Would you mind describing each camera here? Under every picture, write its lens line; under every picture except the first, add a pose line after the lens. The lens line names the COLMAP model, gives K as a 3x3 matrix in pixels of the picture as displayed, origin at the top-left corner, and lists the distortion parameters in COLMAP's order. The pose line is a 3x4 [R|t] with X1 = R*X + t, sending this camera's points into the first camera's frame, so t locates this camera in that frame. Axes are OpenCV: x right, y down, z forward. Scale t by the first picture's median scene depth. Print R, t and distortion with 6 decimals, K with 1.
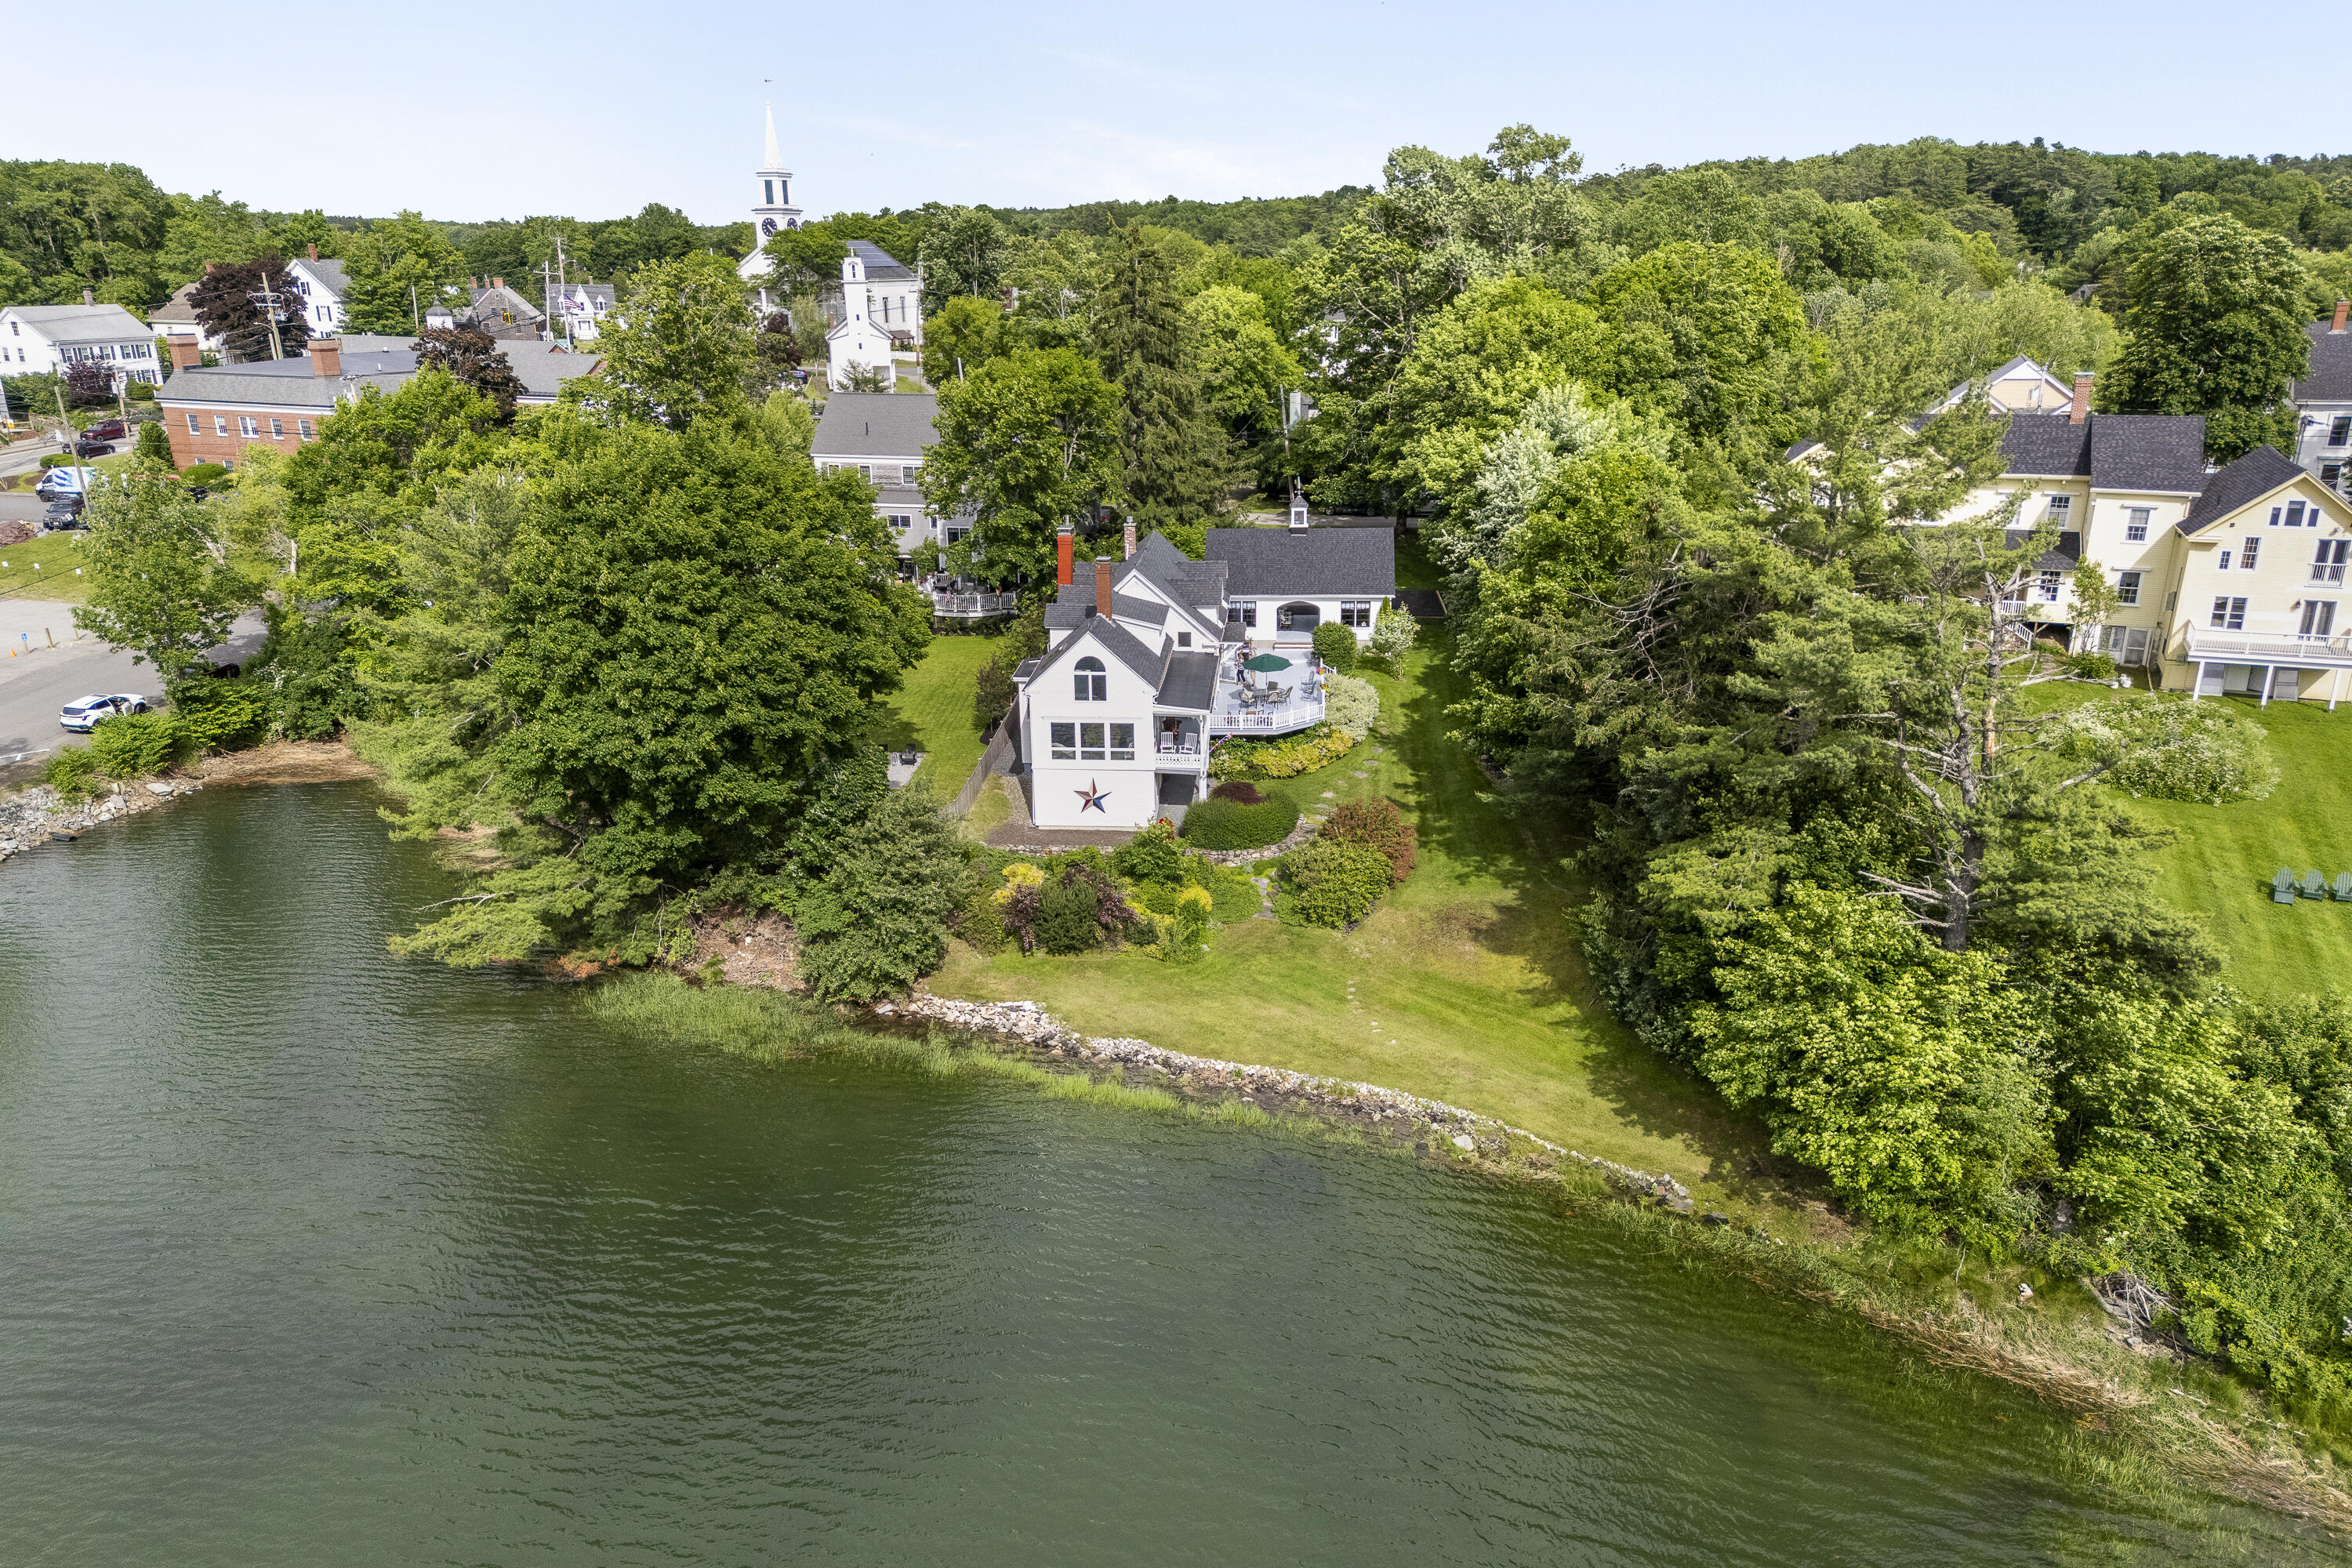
lens RADIAL K [[1586.9, 0, 1168.9], [0, 1586.9, 841.6], [0, 0, 1]] dist [0.058496, -0.002652]
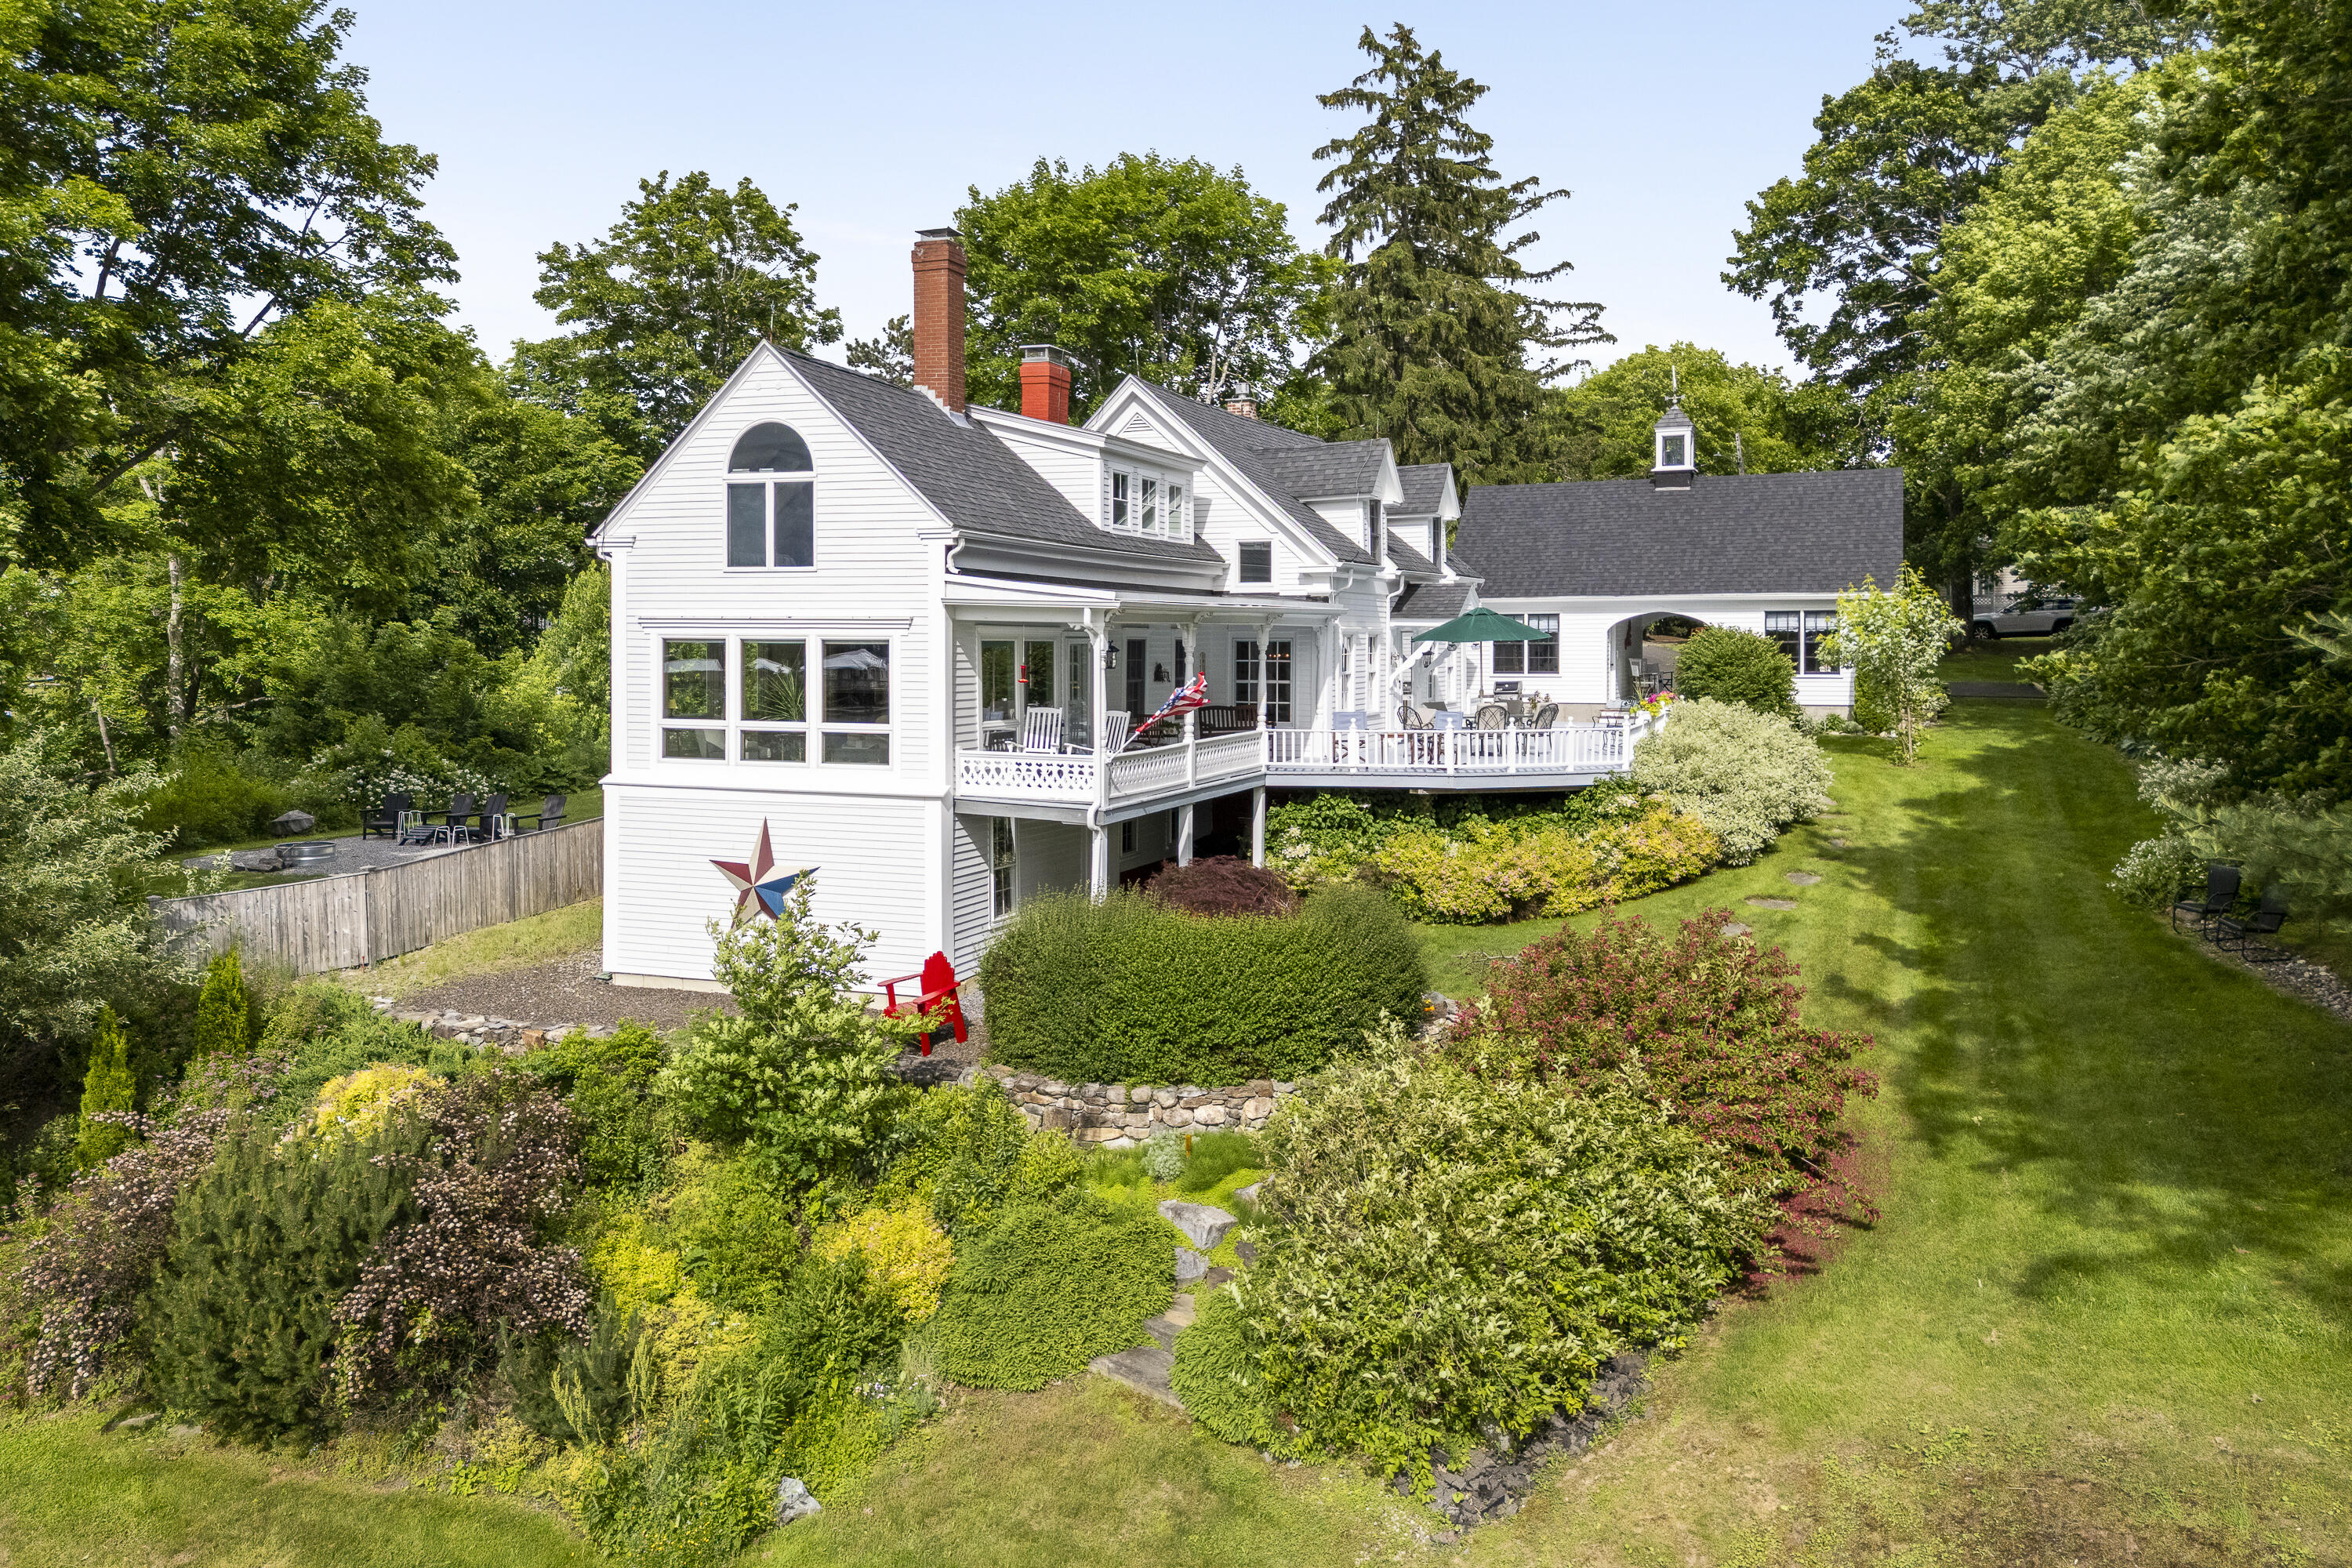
lens RADIAL K [[1757.4, 0, 1172.9], [0, 1757.4, 659.8], [0, 0, 1]] dist [0.090862, 0.000116]
pose [[0.952804, 0.014596, -0.303235, 0.132934], [-0.111131, 0.946284, -0.303637, 0.026628], [0.282515, 0.323006, 0.903246, 0.702447]]
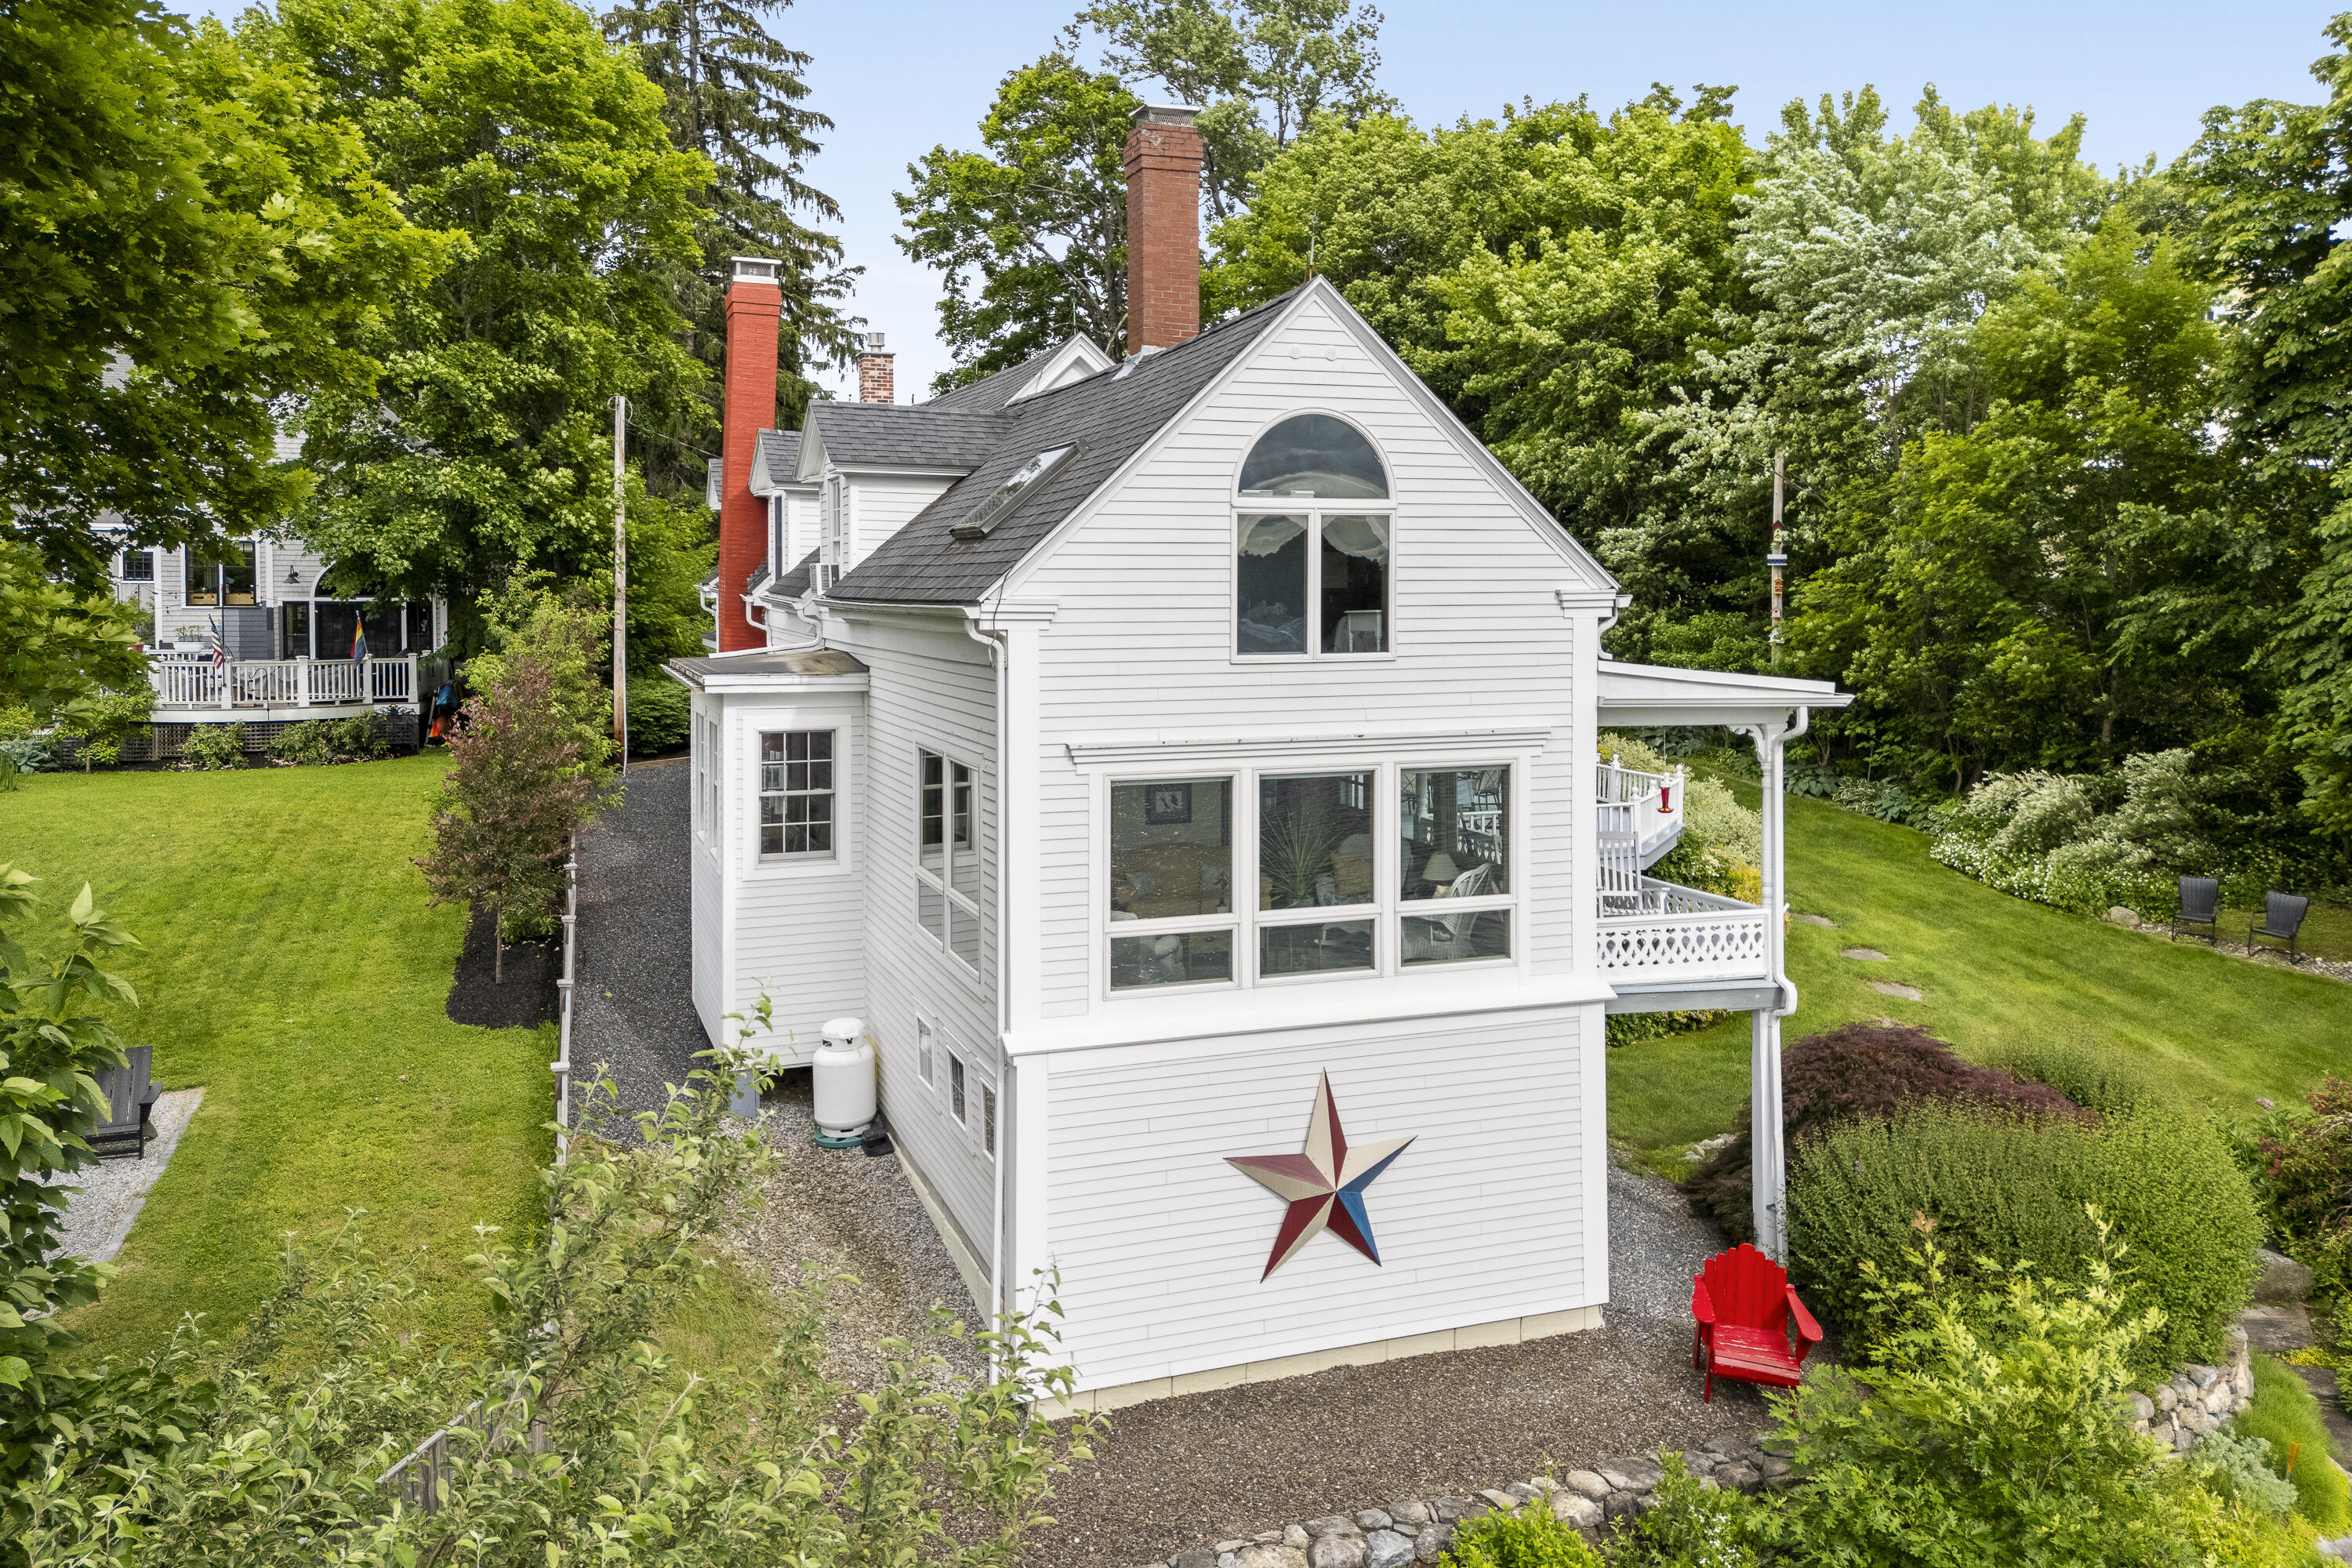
lens RADIAL K [[1757.4, 0, 1172.9], [0, 1757.4, 659.8], [0, 0, 1]] dist [0.090862, 0.000116]
pose [[0.911906, -0.012130, 0.410220, -0.149706], [0.131807, 0.955265, -0.264755, -0.033736], [-0.388657, 0.295502, 0.872711, 0.813045]]
